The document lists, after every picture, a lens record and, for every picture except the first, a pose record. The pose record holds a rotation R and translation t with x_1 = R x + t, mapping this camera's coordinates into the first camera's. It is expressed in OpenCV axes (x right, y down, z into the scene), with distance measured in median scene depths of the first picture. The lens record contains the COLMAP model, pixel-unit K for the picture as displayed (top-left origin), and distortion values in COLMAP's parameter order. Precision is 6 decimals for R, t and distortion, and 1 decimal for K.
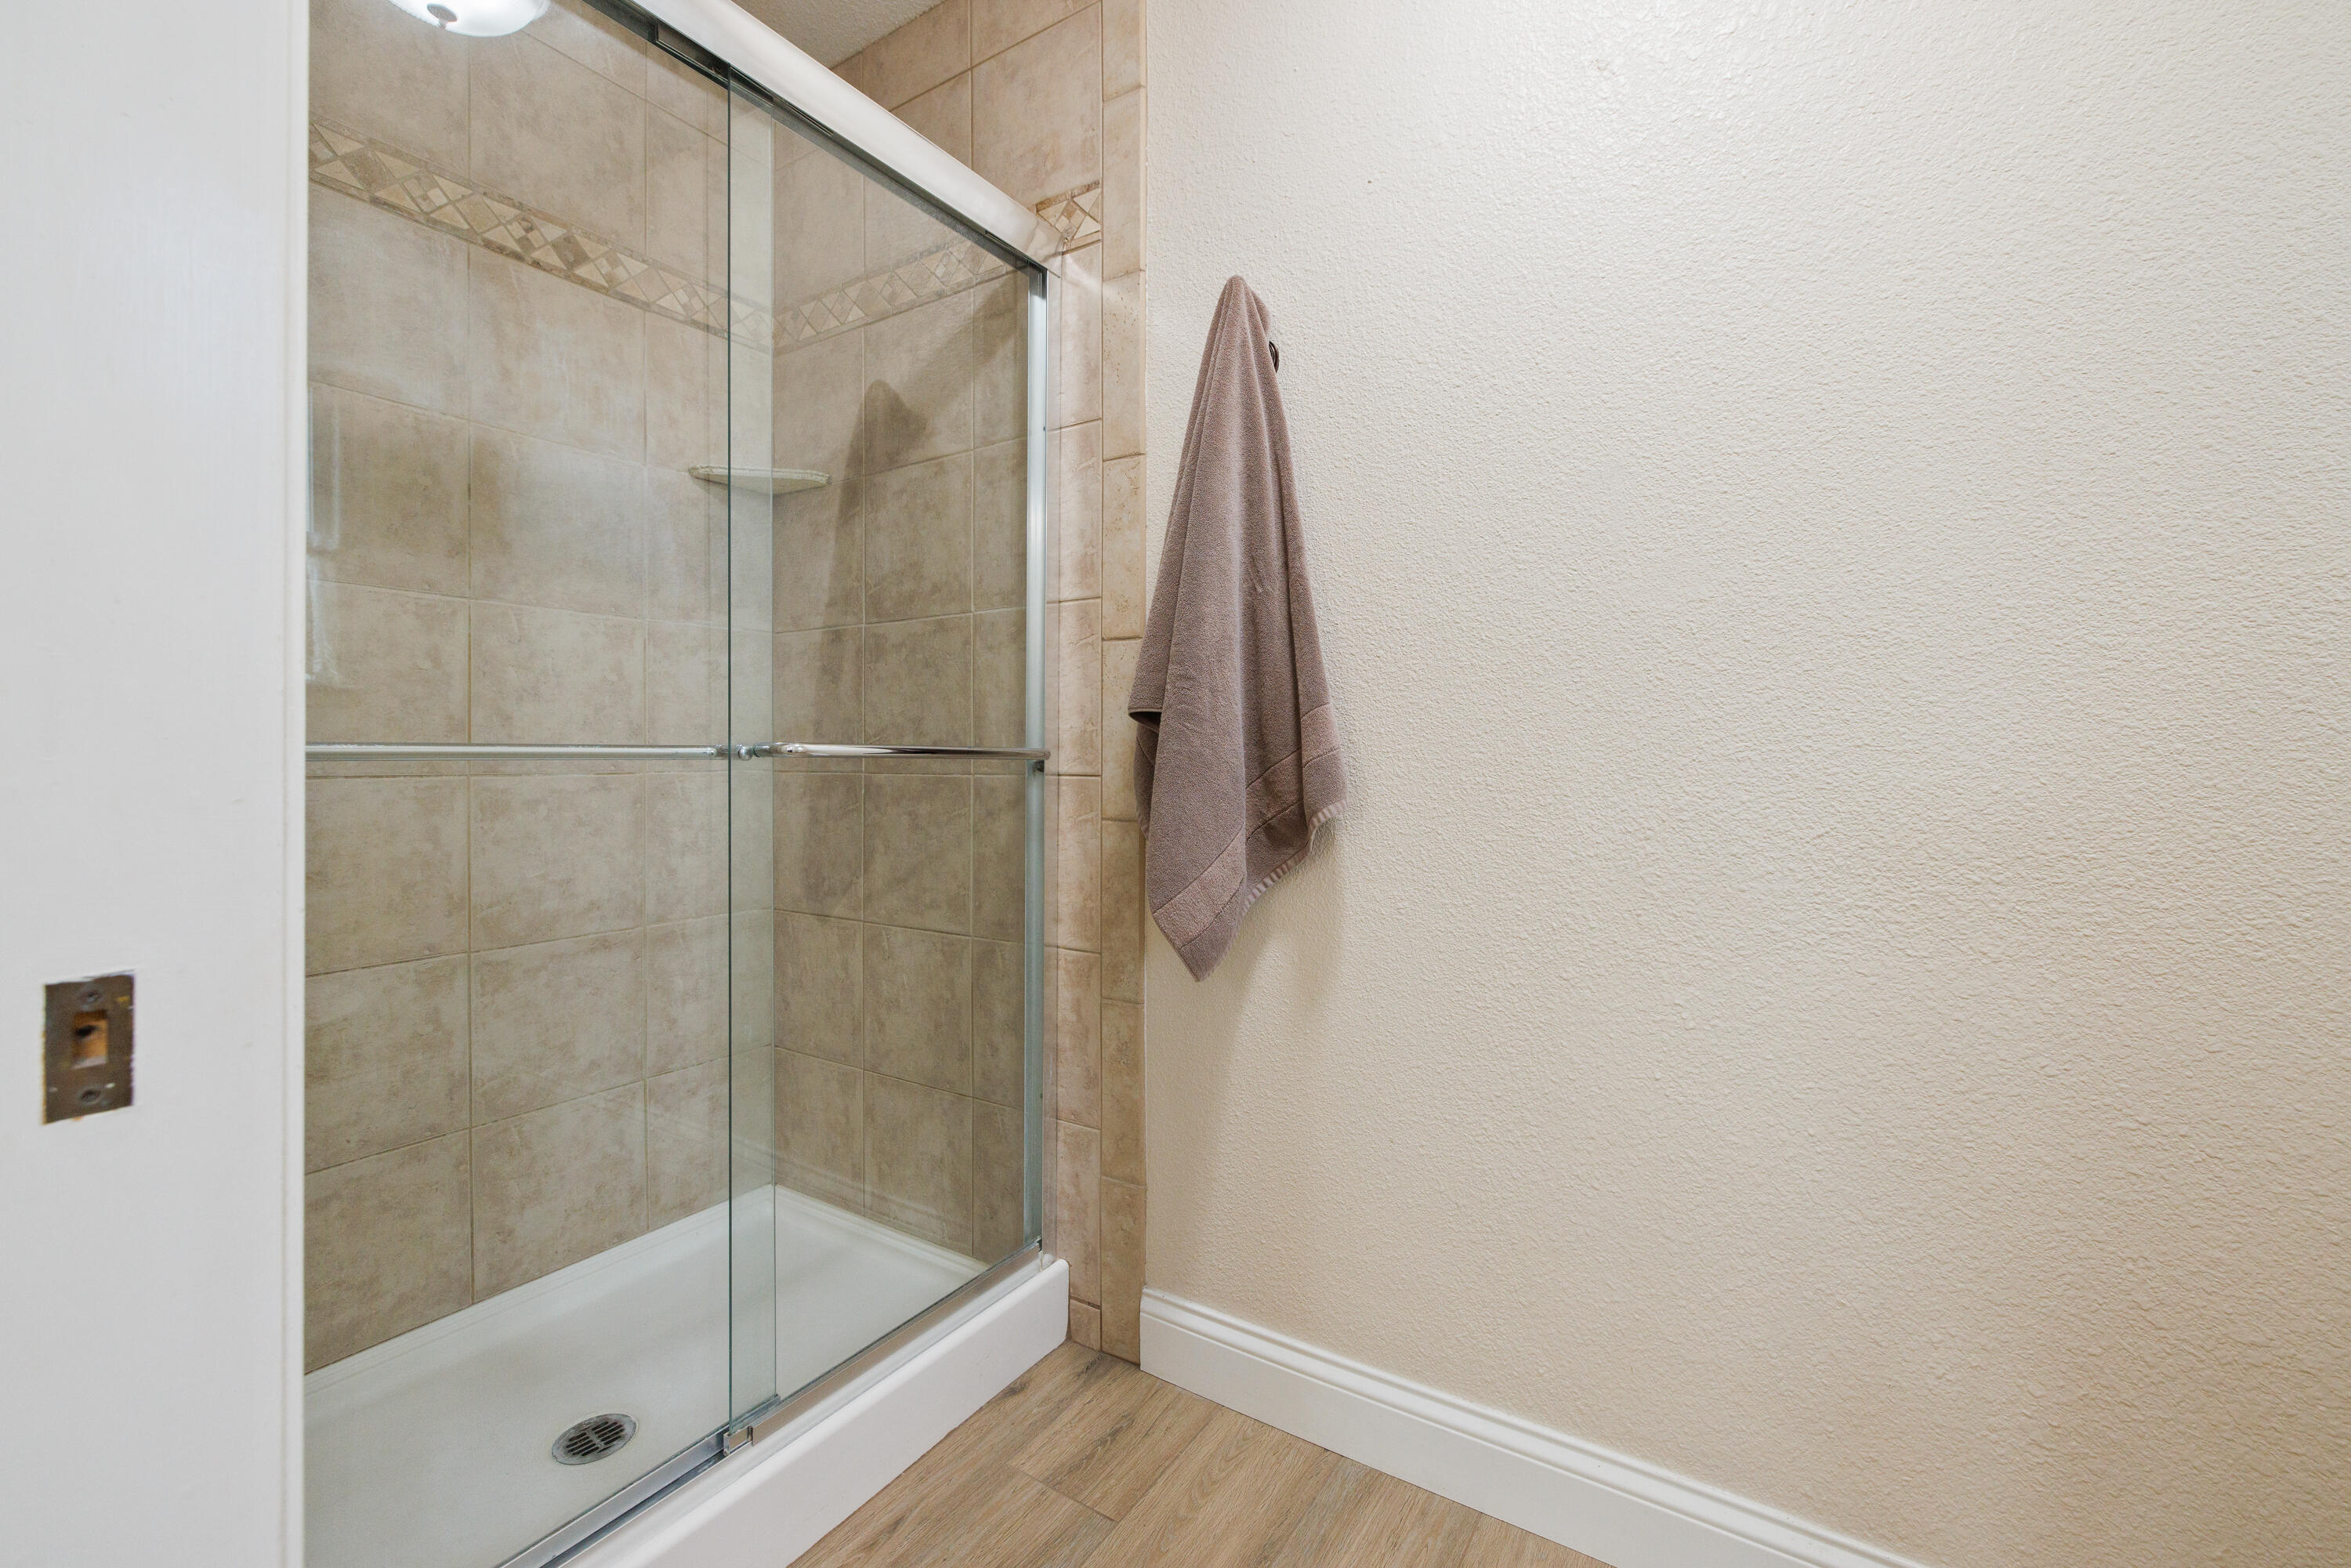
lens RADIAL K [[994.7, 0, 1167.0], [0, 994.7, 762.7], [0, 0, 1]] dist [-0.001930, 0.000012]
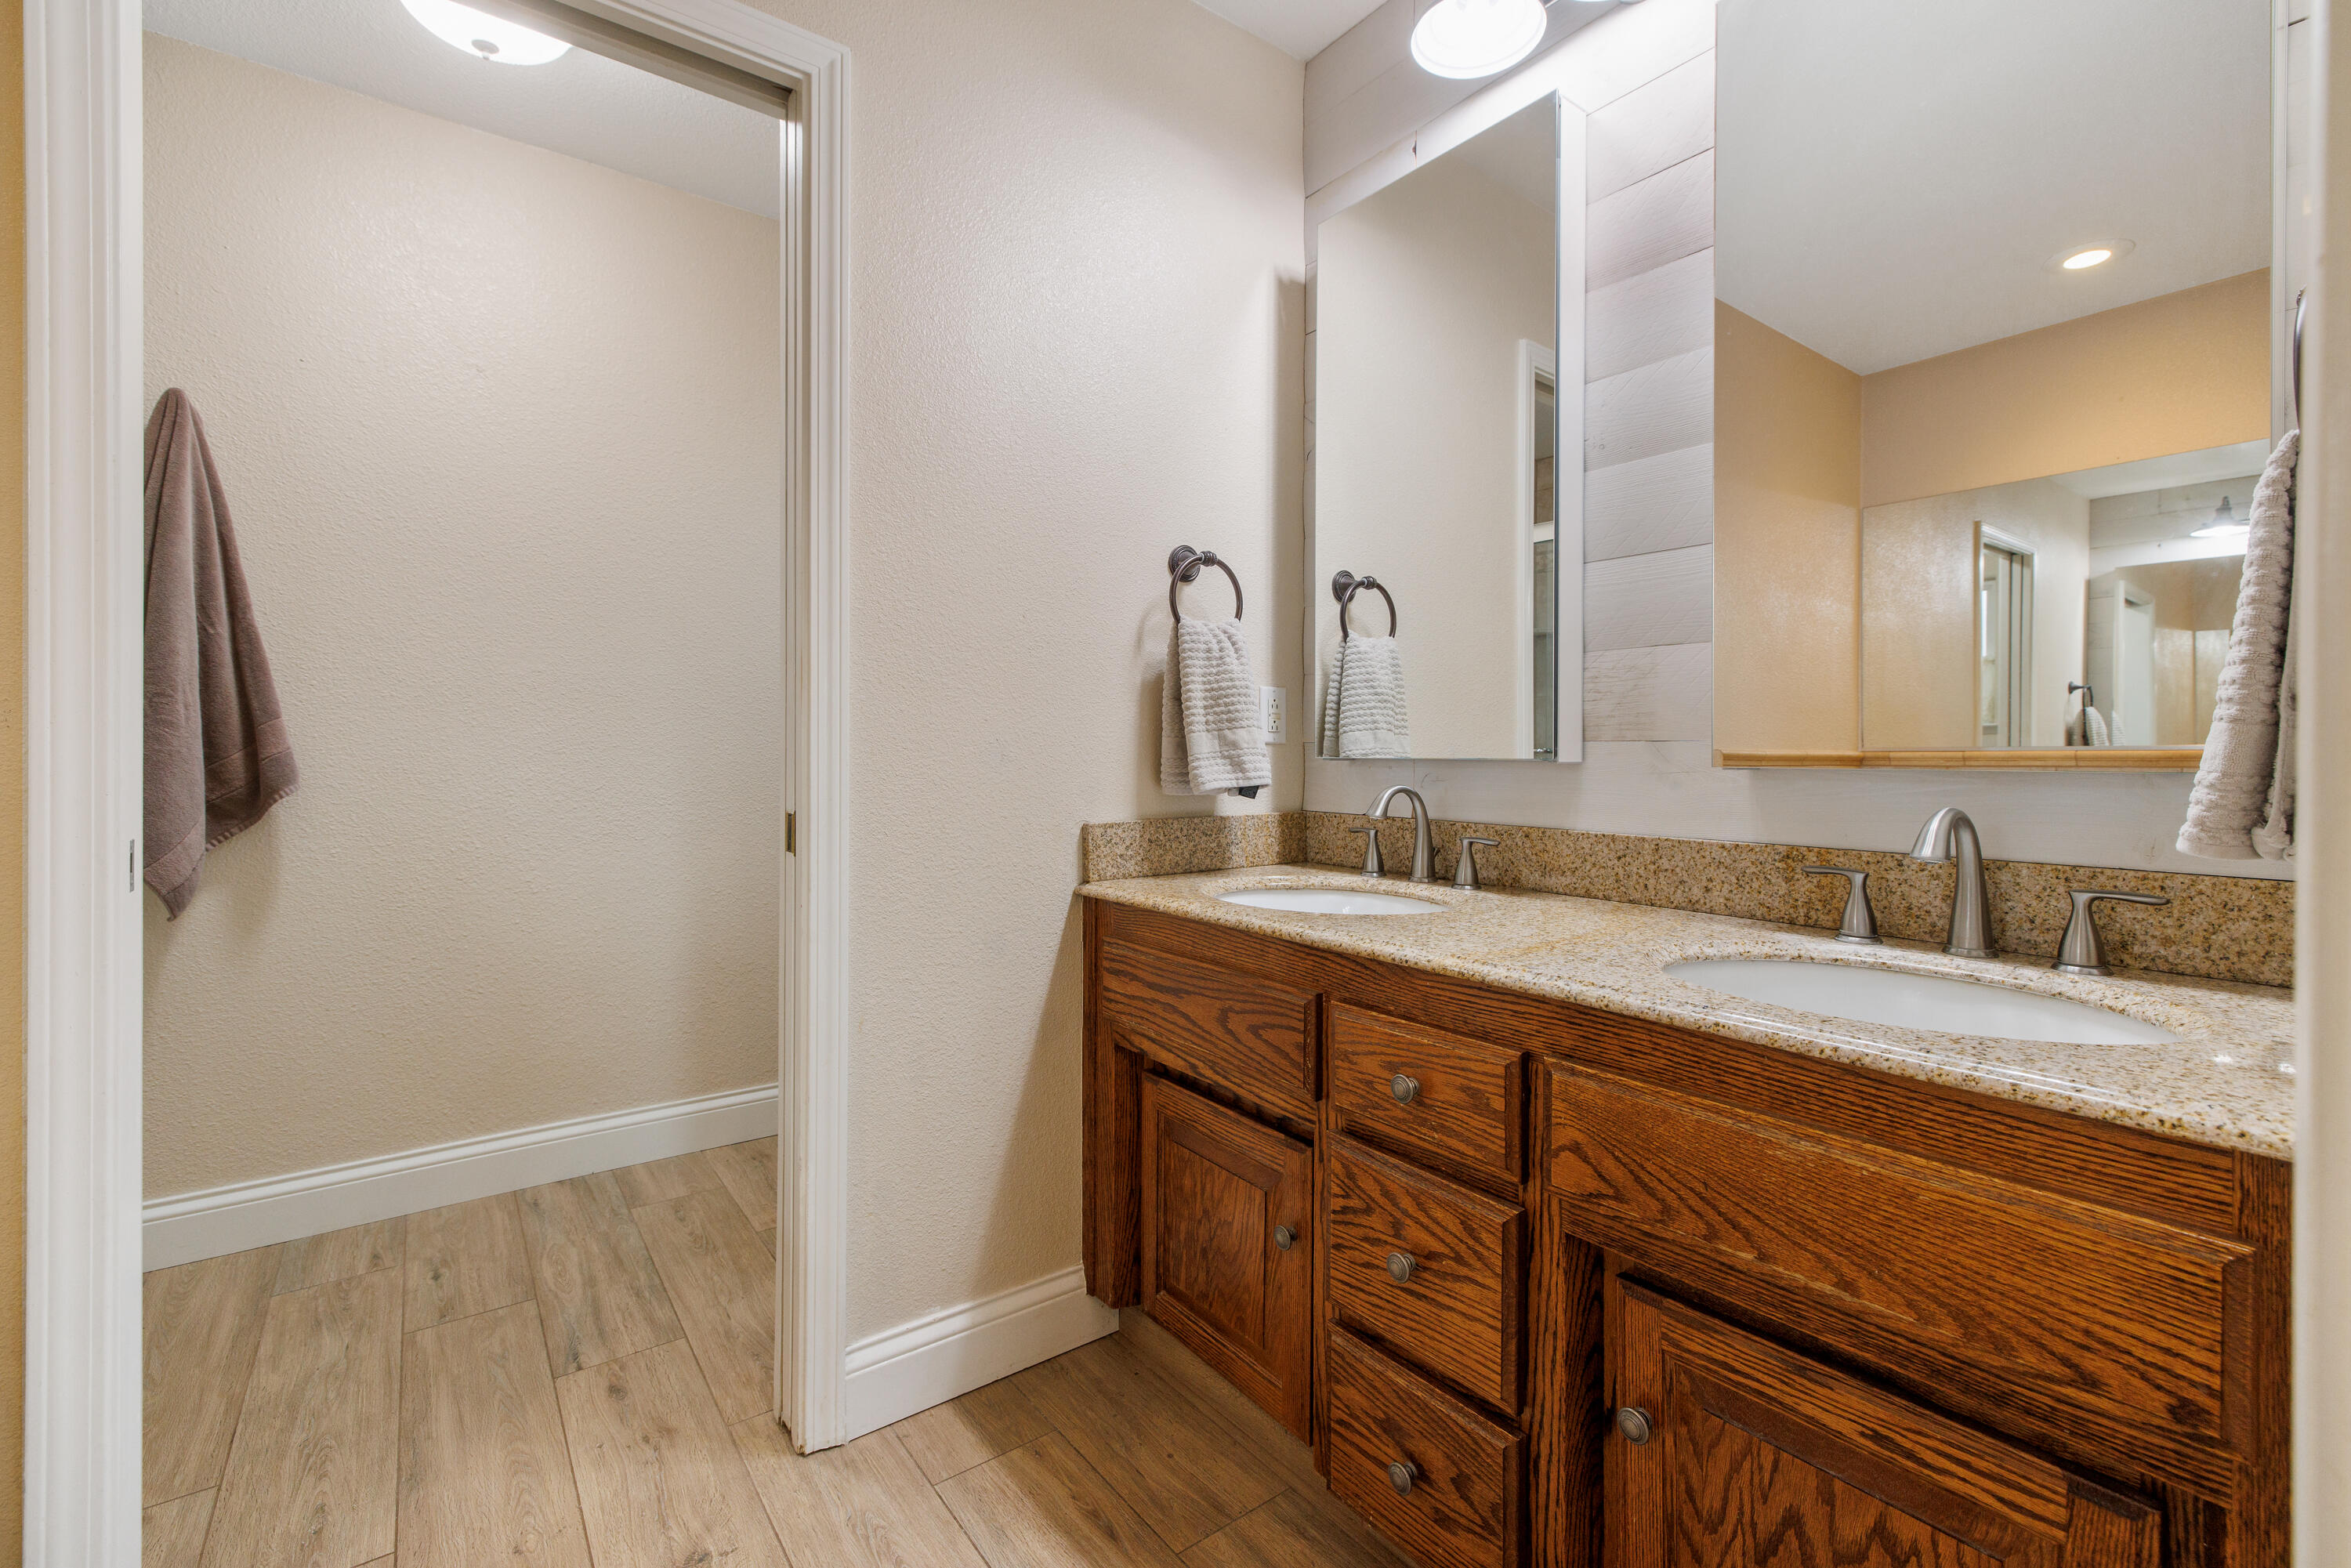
lens RADIAL K [[994.7, 0, 1164.4], [0, 994.7, 760.9], [0, 0, 1]] dist [-0.001930, 0.000012]
pose [[0.350324, -0.015254, 0.936504, -0.724535], [0.003968, 0.999883, 0.014802, -0.010733], [-0.936620, -0.001470, 0.350344, -0.698871]]
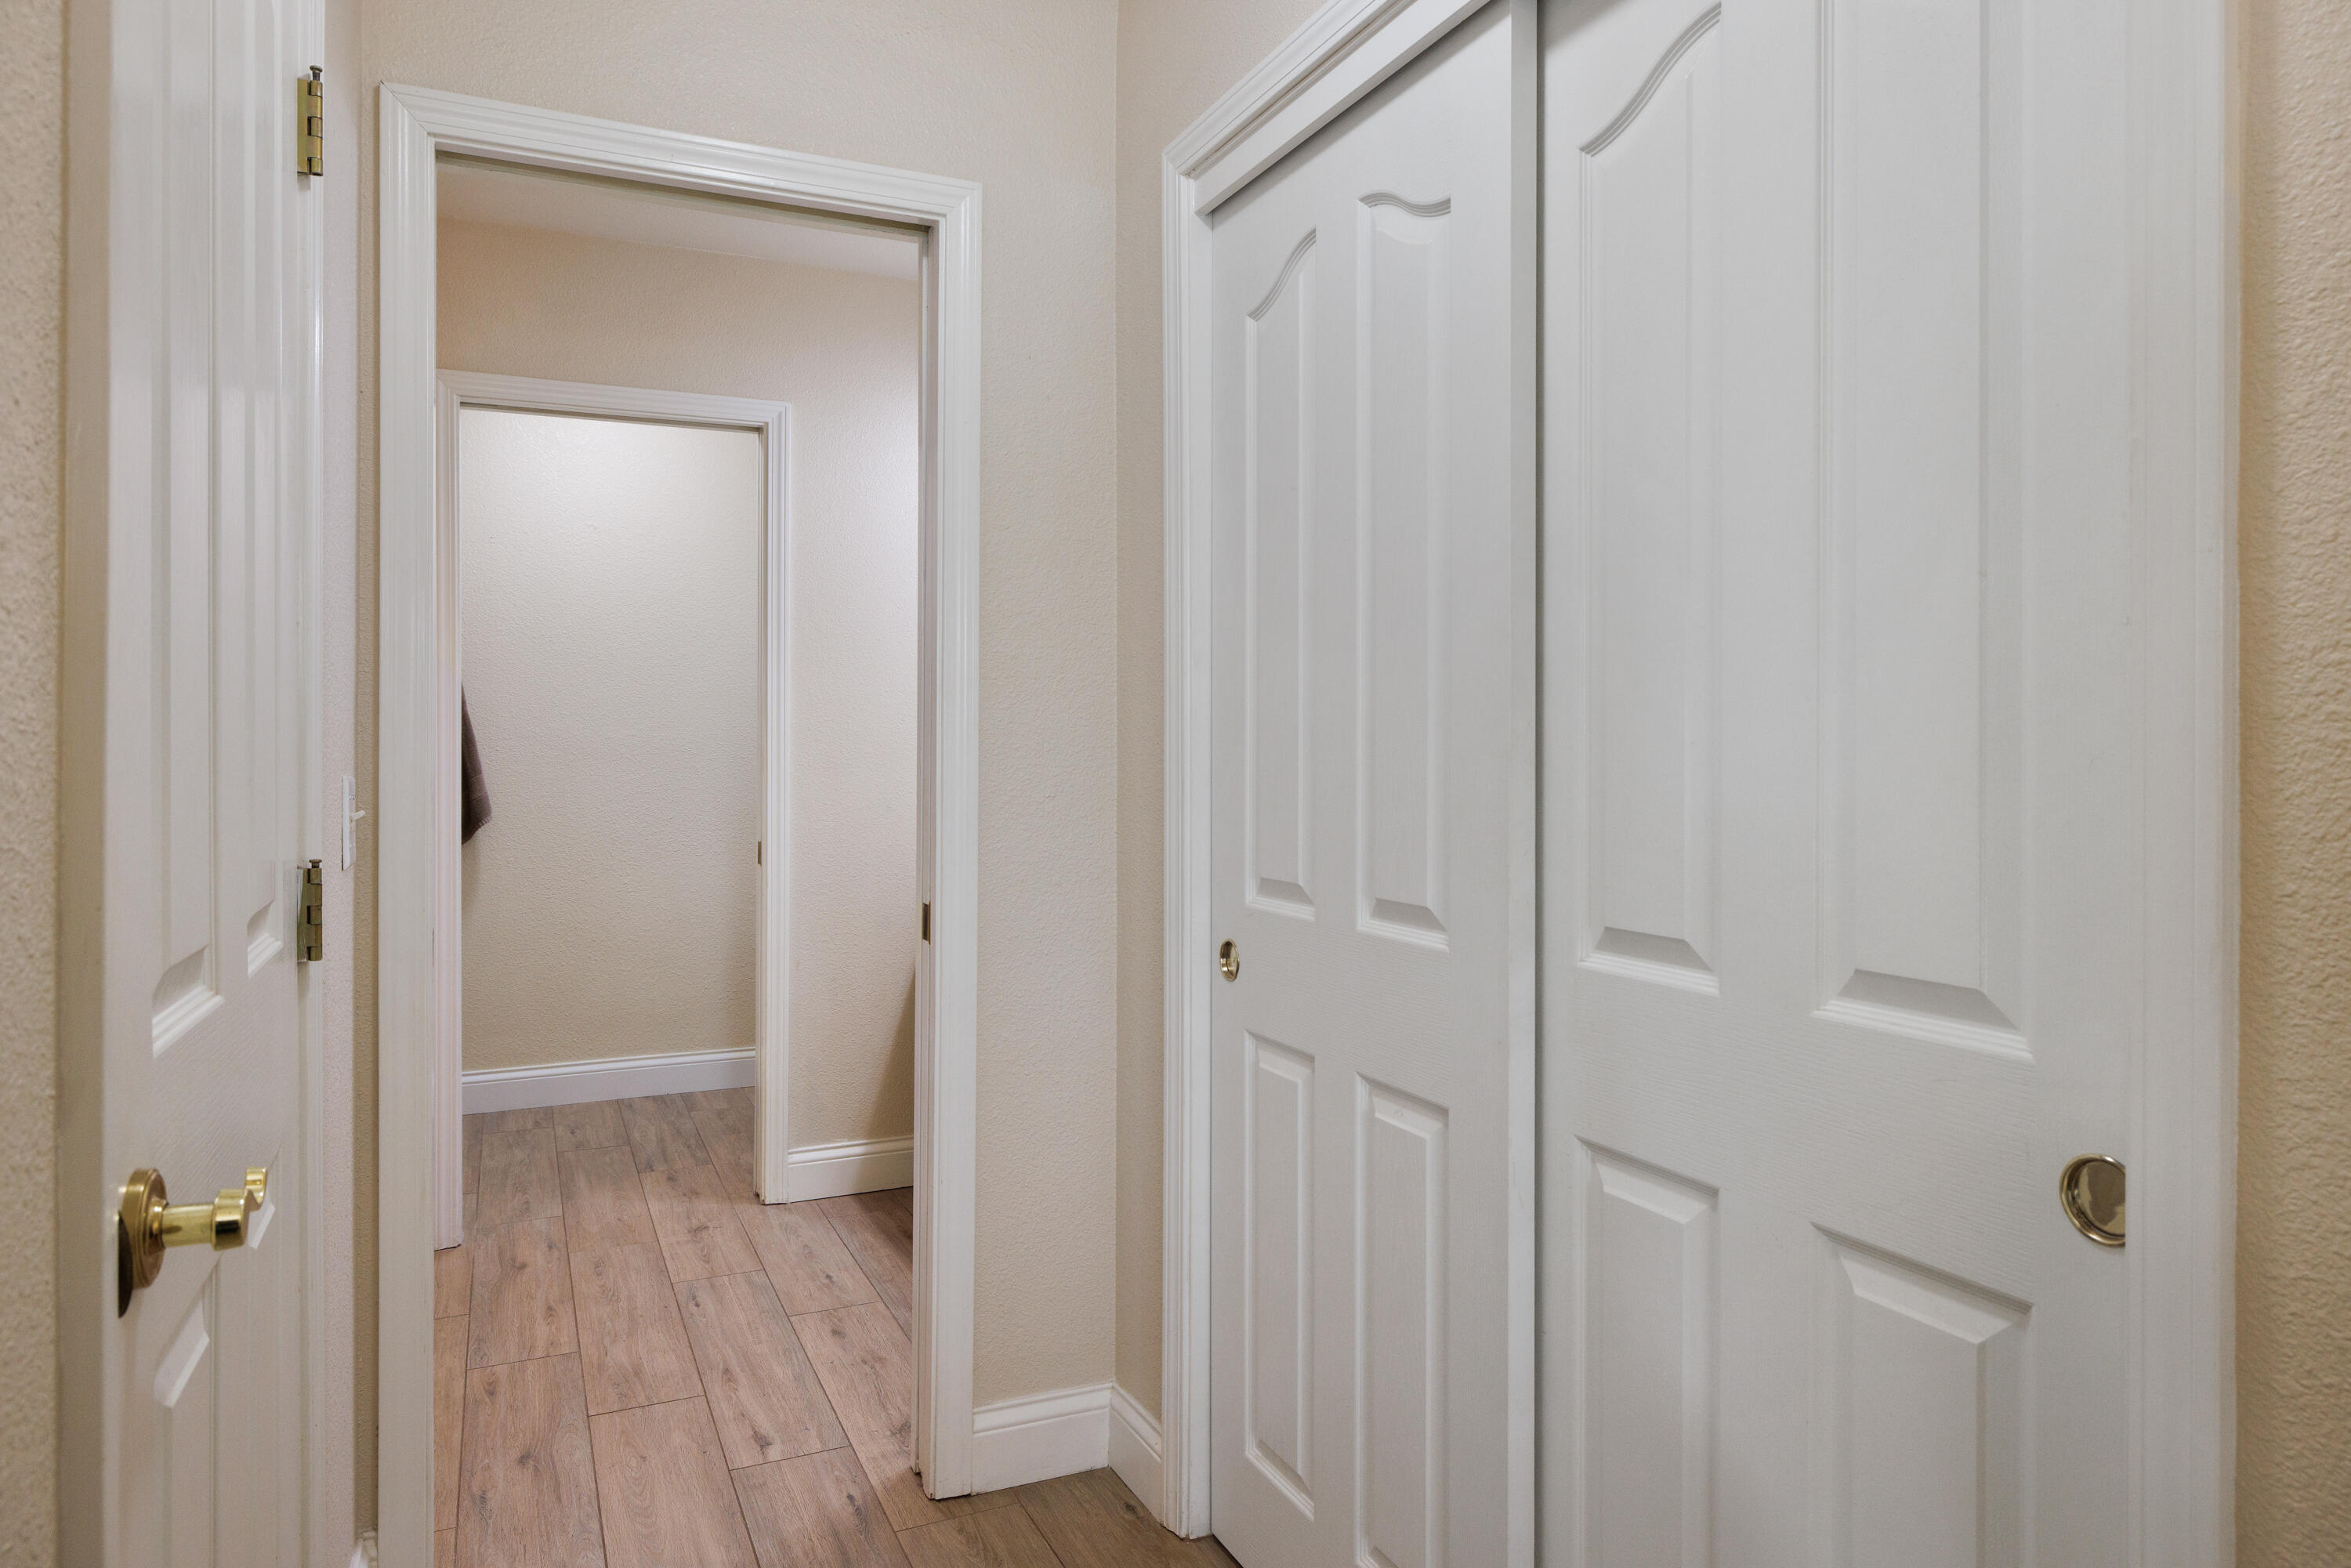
lens RADIAL K [[1466.0, 0, 1178.0], [0, 1466.0, 768.9], [0, 0, 1]] dist [-0.003858, -0.000198]
pose [[0.540712, -0.020420, 0.840960, -1.754615], [0.004281, 0.999759, 0.021523, -0.132384], [-0.841197, -0.008037, 0.540670, -2.100346]]
